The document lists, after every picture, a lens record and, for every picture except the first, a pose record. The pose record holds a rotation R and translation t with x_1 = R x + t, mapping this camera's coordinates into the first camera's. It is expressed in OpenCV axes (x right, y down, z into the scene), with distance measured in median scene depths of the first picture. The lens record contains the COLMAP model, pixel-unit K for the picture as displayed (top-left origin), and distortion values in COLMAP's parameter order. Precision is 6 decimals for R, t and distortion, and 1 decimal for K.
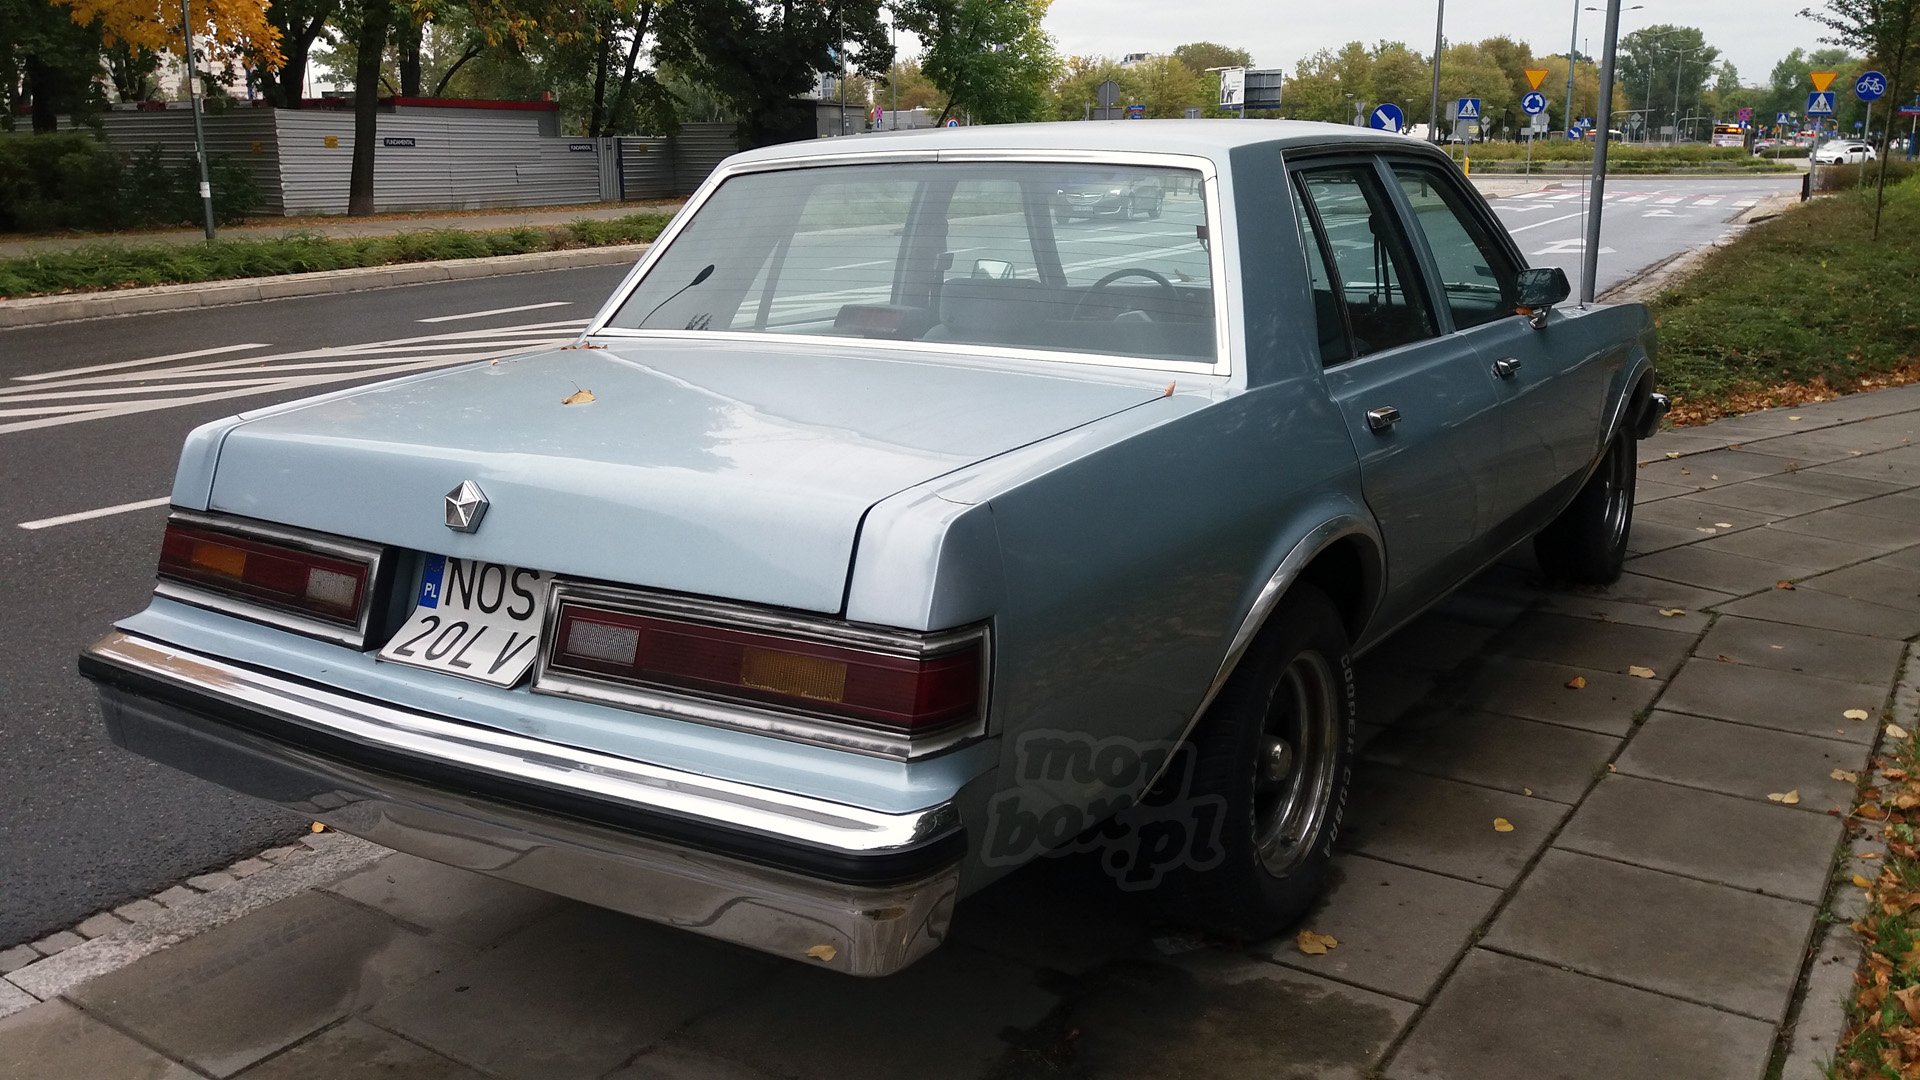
lens RADIAL K [[1544.1, 0, 1010.0], [0, 1544.1, 498.7], [0, 0, 1]] dist [0.052560, -0.094913]
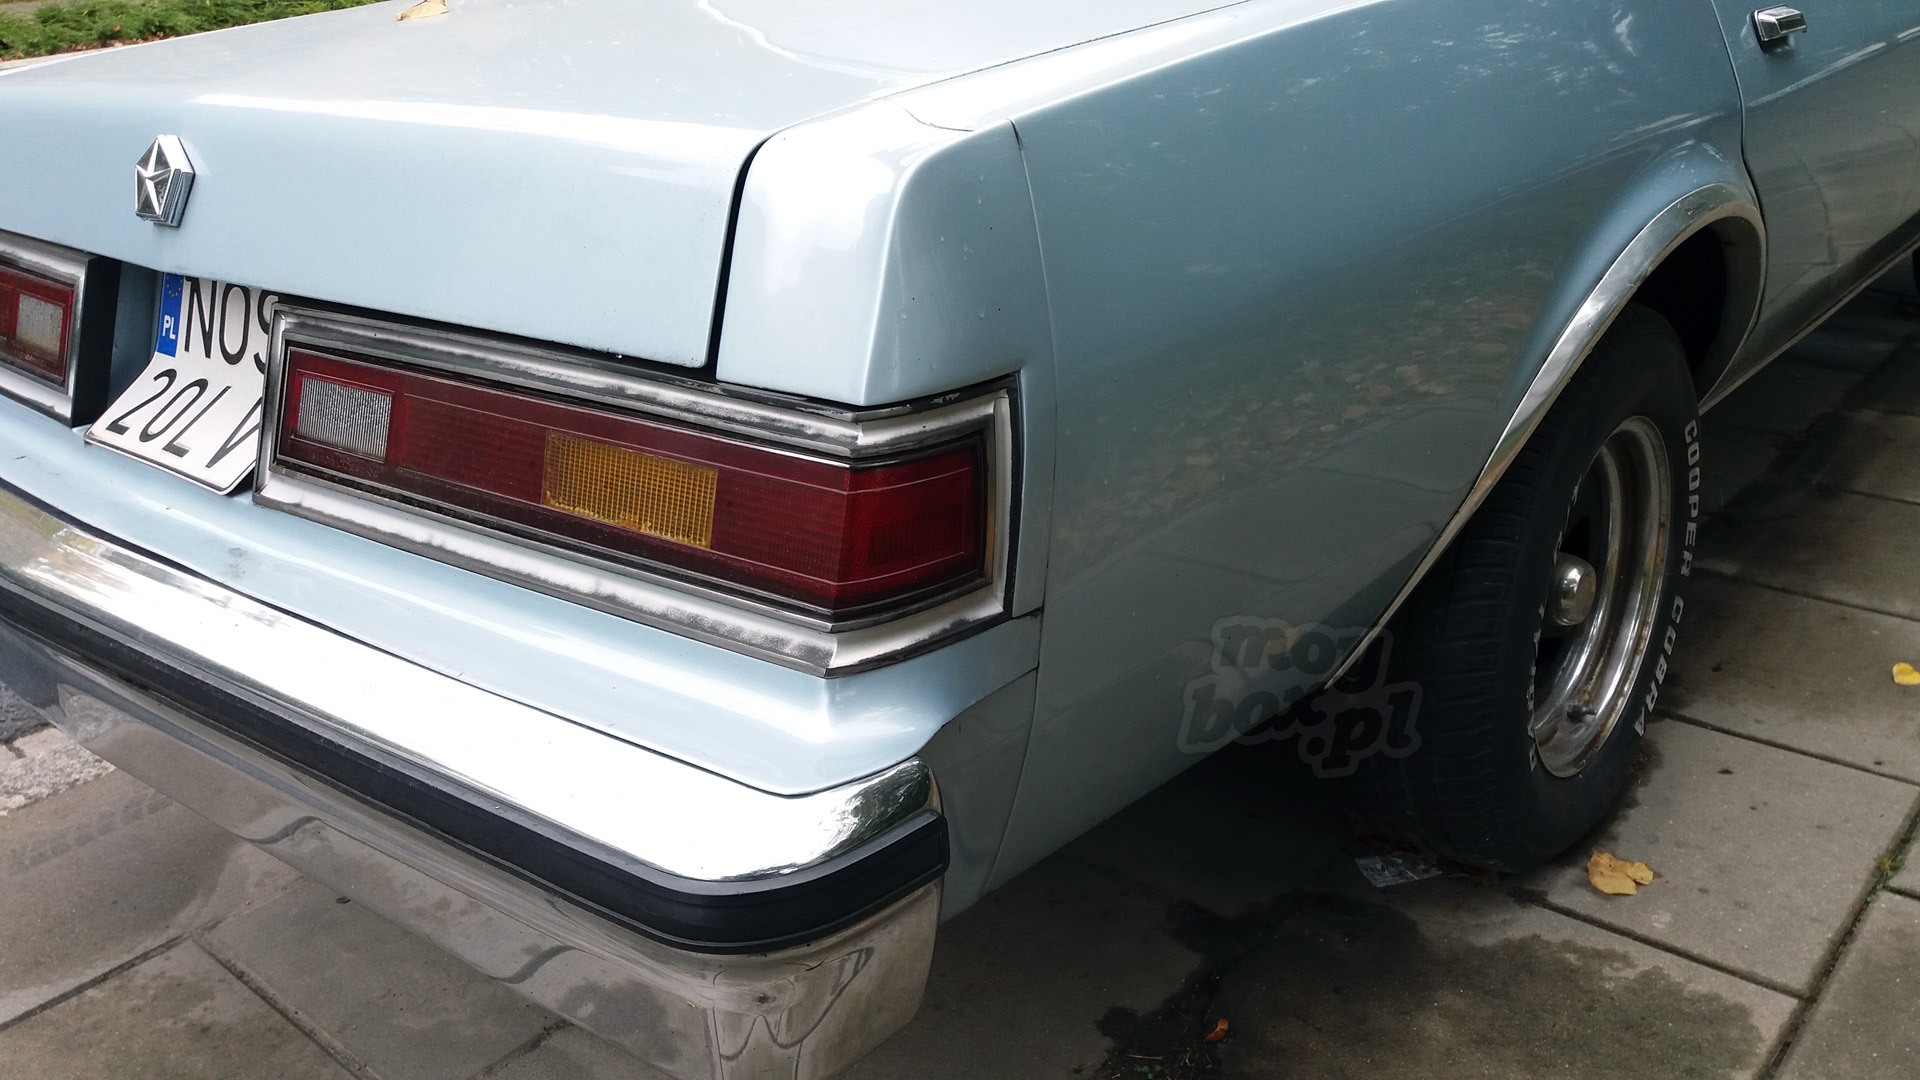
lens RADIAL K [[1544.1, 0, 974.1], [0, 1544.1, 556.7], [0, 0, 1]] dist [0.052560, -0.094913]
pose [[0.987065, 0.014025, -0.159705, 0.041072], [0.018422, 0.979645, 0.199891, 0.029173], [0.159257, -0.200248, 0.966715, 0.416198]]
